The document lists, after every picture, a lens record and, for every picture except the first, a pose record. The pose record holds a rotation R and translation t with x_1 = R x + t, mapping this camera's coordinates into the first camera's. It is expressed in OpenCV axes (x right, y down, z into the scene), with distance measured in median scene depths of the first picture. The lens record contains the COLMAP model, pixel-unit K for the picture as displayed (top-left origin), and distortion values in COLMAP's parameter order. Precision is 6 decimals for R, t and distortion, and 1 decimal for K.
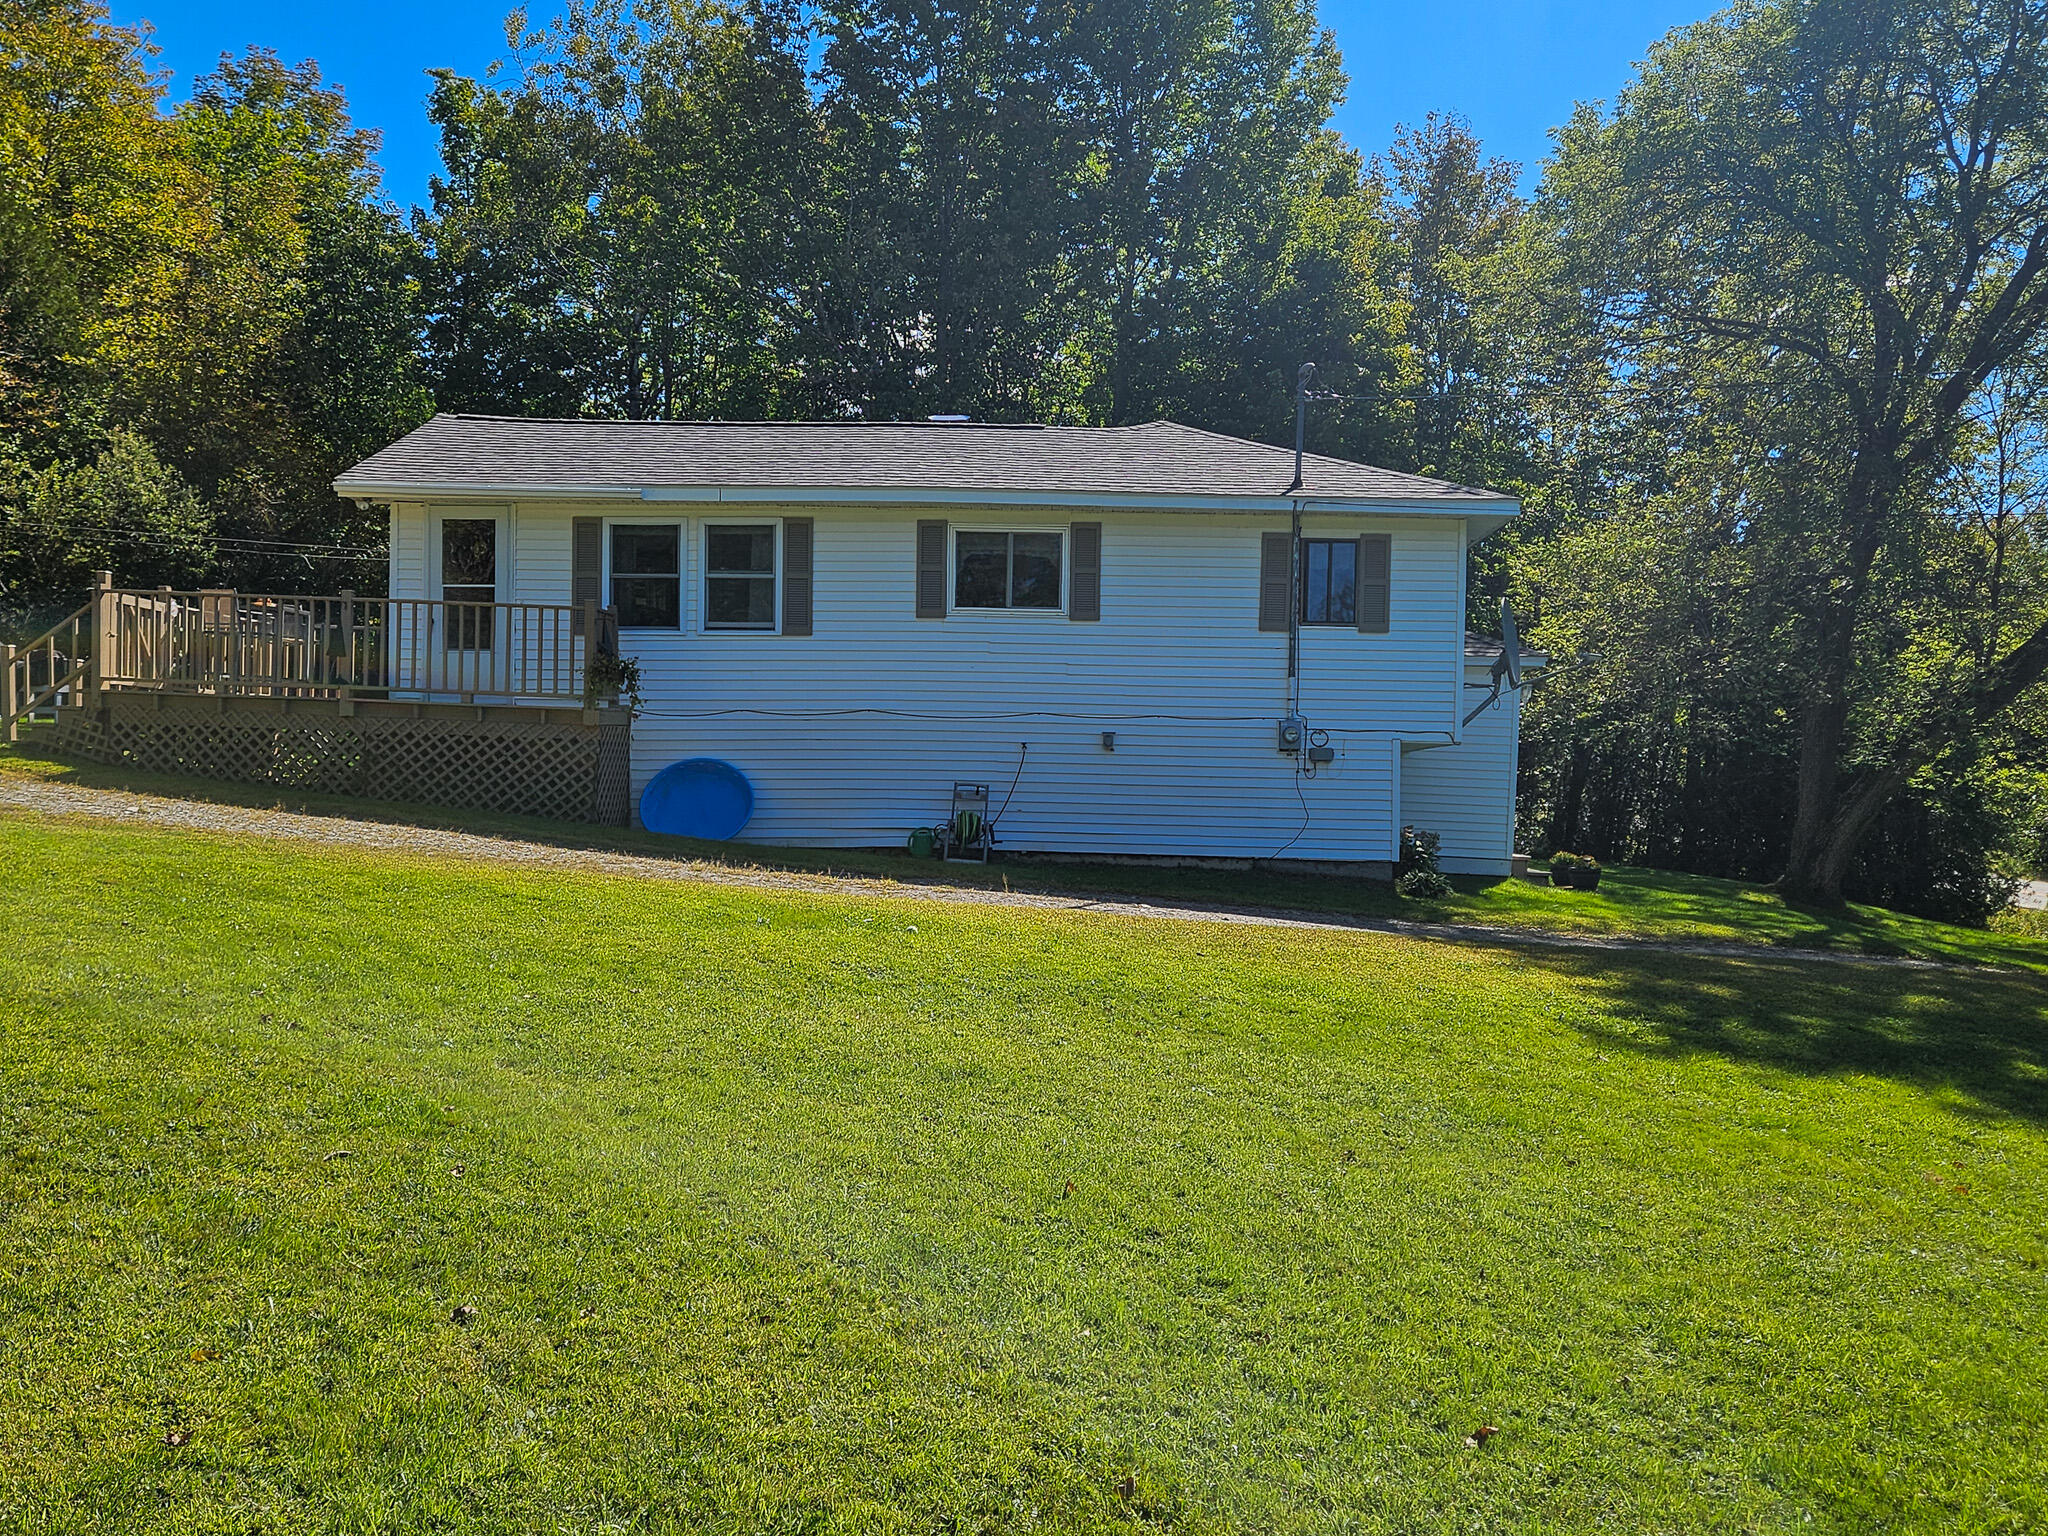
lens RADIAL K [[1388.0, 0, 1023.2], [0, 1388.0, 764.2], [0, 0, 1]] dist [0.034629, 0.002674]
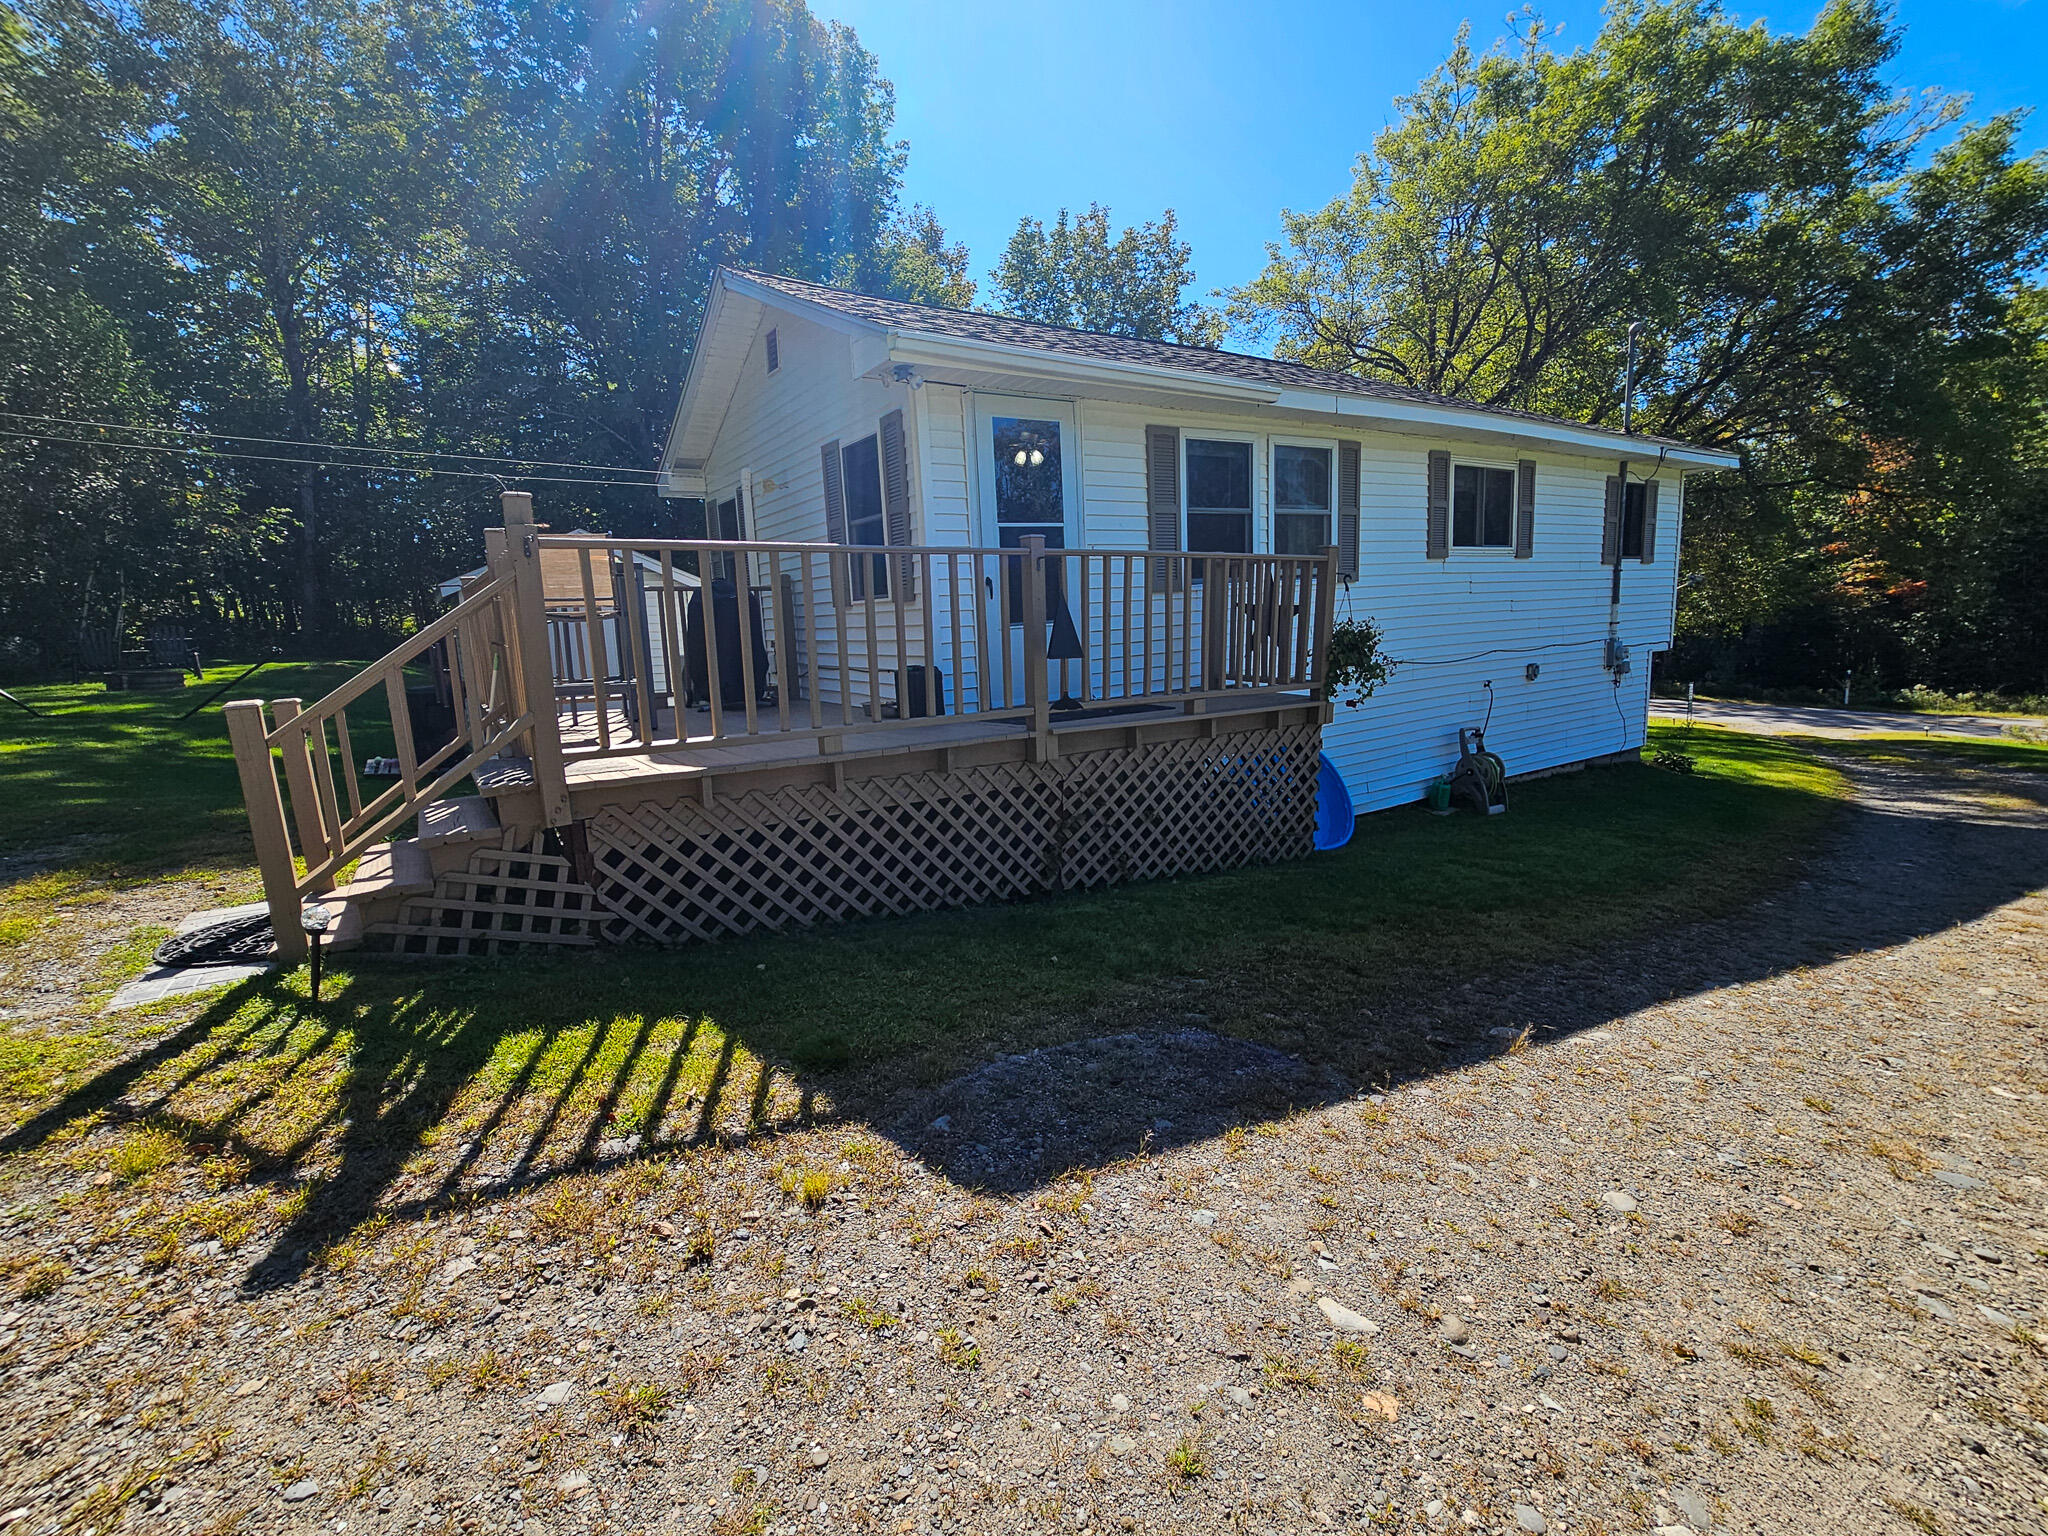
lens RADIAL K [[814.5, 0, 1064.9], [0, 814.5, 736.8], [0, 0, 1]] dist [-0.000449, 0.000018]
pose [[0.864585, -0.125655, 0.486522, -0.579857], [0.060588, 0.987234, 0.147306, -0.084117], [-0.498821, -0.097881, 0.861160, 0.648392]]
